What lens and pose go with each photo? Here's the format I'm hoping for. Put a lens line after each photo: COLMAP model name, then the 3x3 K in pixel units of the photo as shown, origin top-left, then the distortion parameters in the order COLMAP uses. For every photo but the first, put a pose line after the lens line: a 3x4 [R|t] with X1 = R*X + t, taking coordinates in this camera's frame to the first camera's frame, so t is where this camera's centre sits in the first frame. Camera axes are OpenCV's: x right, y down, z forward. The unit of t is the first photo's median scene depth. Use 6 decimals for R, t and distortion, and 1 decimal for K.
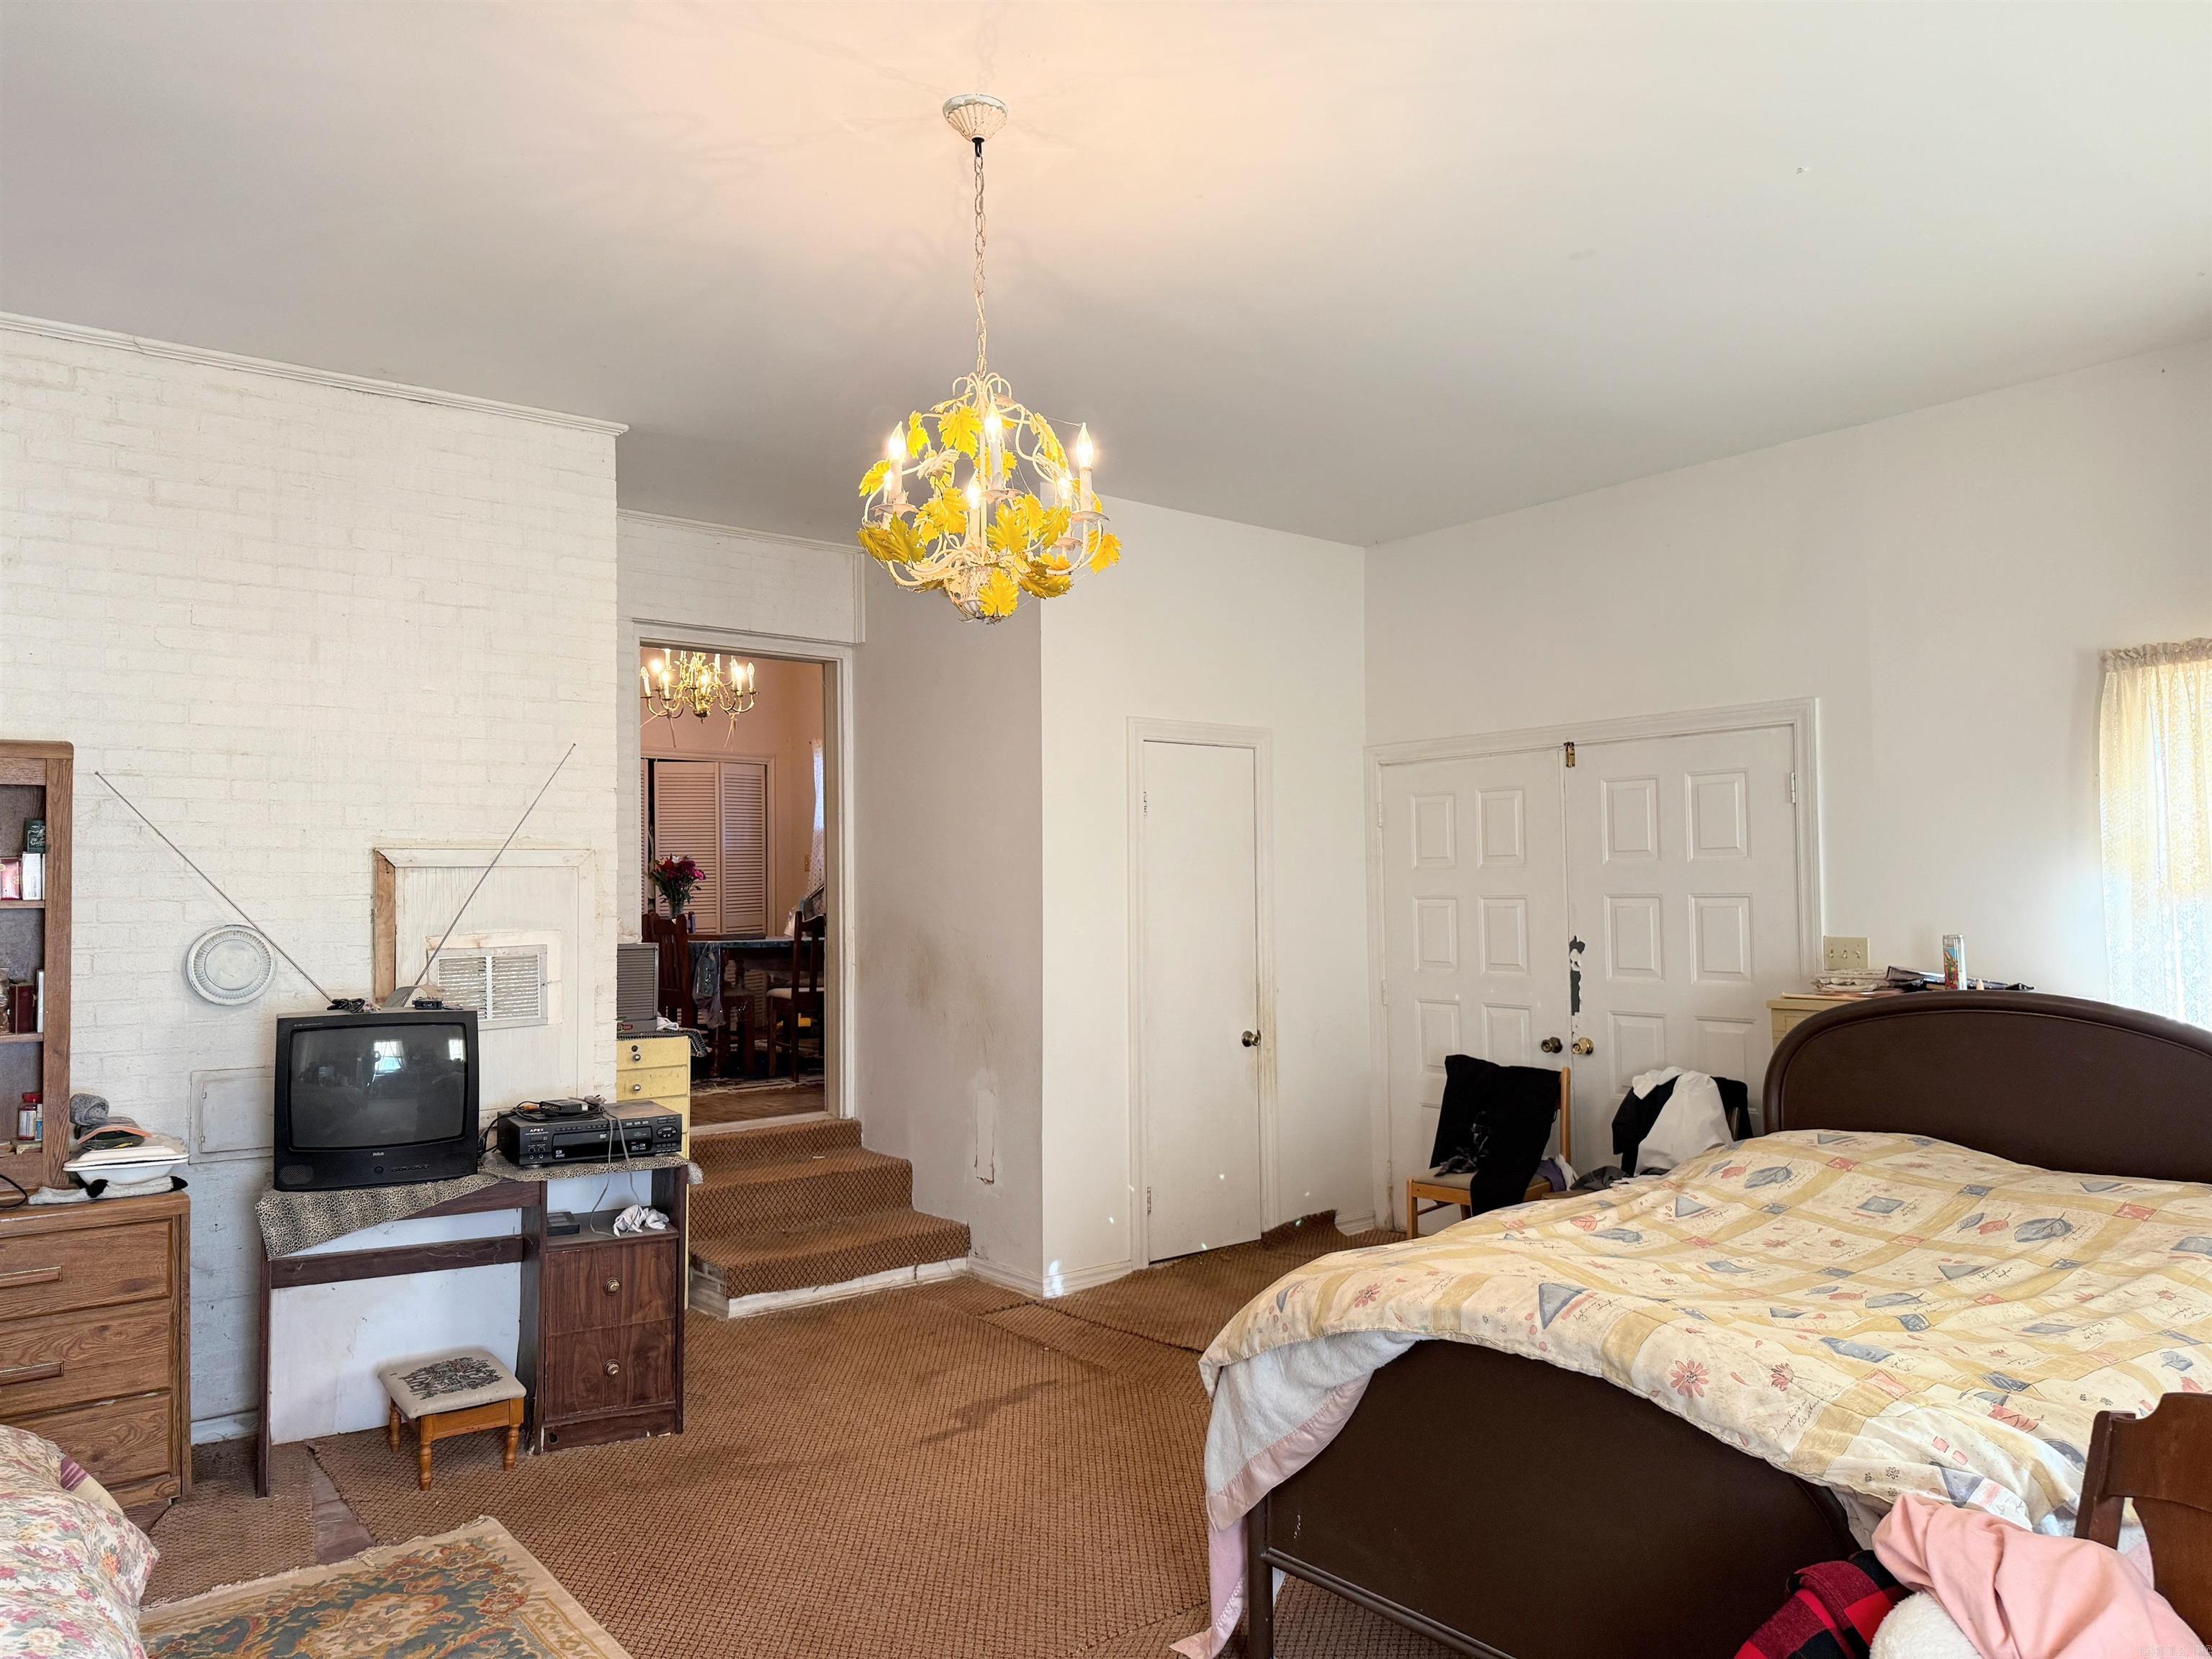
lens RADIAL K [[1548.3, 0, 1105.4], [0, 1548.3, 831.4], [0, 0, 1]] dist [-0.001550, -0.000230]
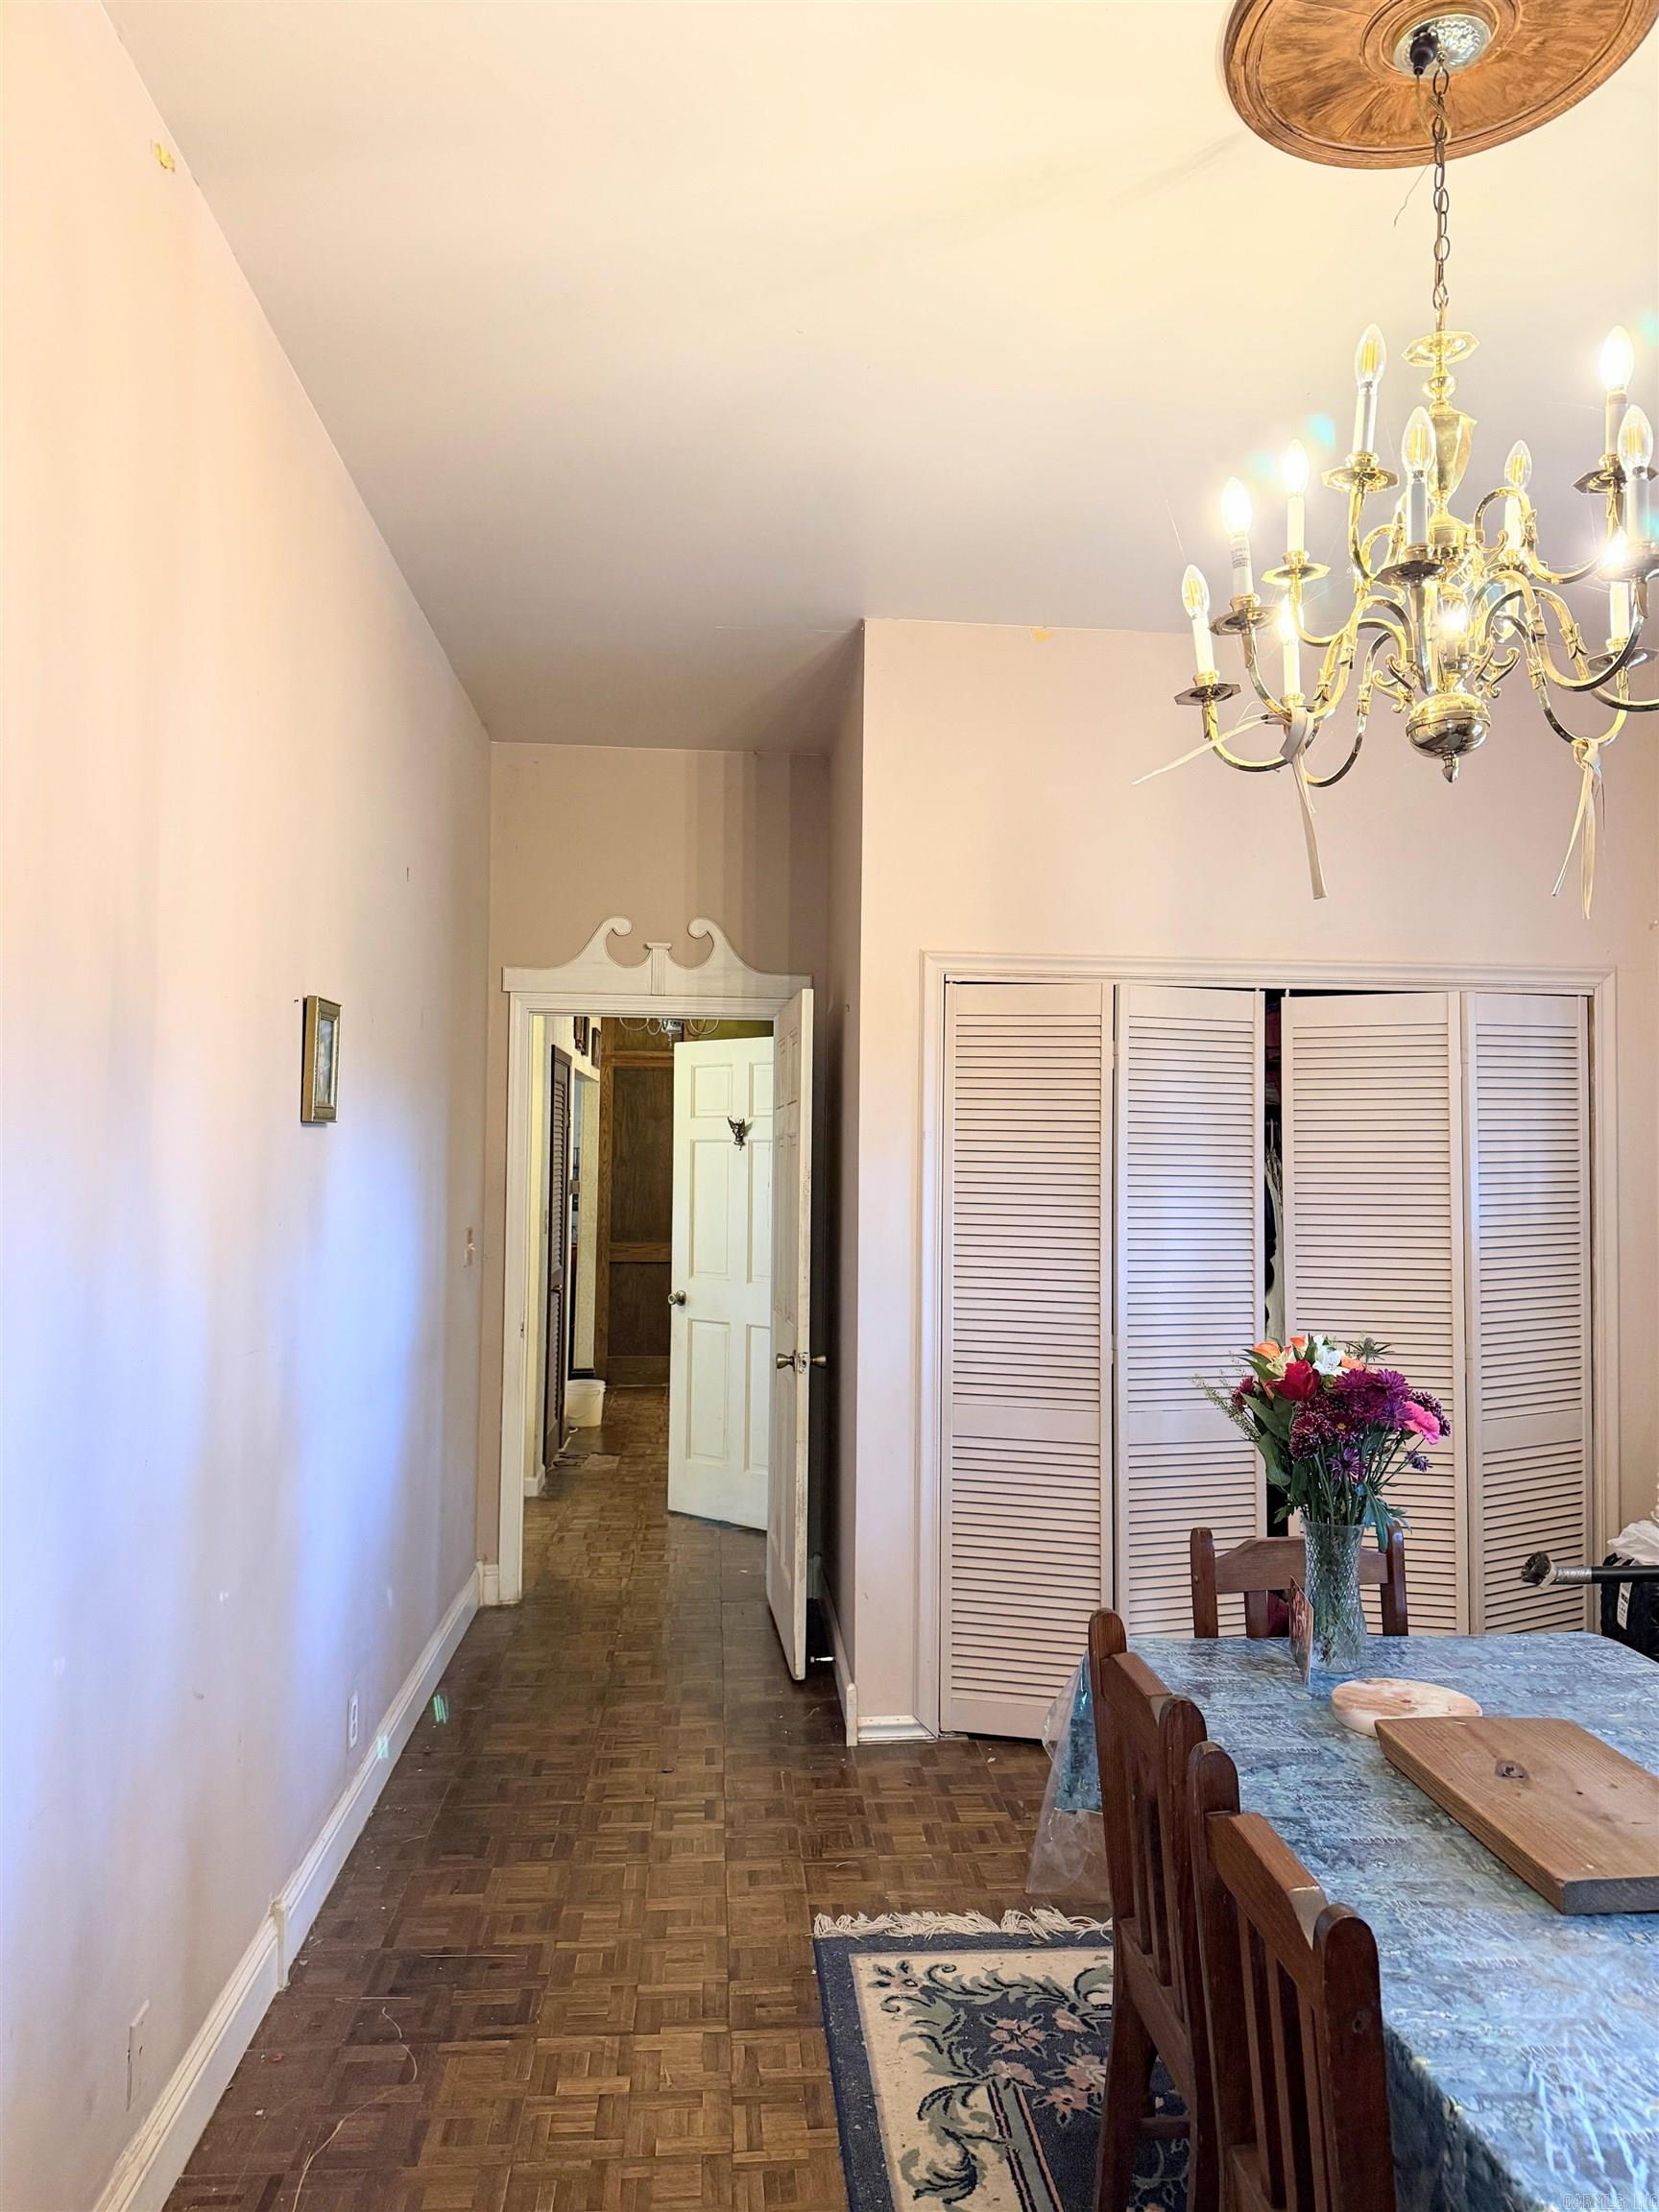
lens RADIAL K [[1548.3, 0, 829.5], [0, 1548.3, 1104.6], [0, 0, 1]] dist [-0.001550, -0.000230]
pose [[0.831284, 0.003916, -0.555835, -0.170833], [-0.002780, 0.999992, 0.002888, -0.018792], [0.555842, -0.000855, 0.831288, 0.619946]]
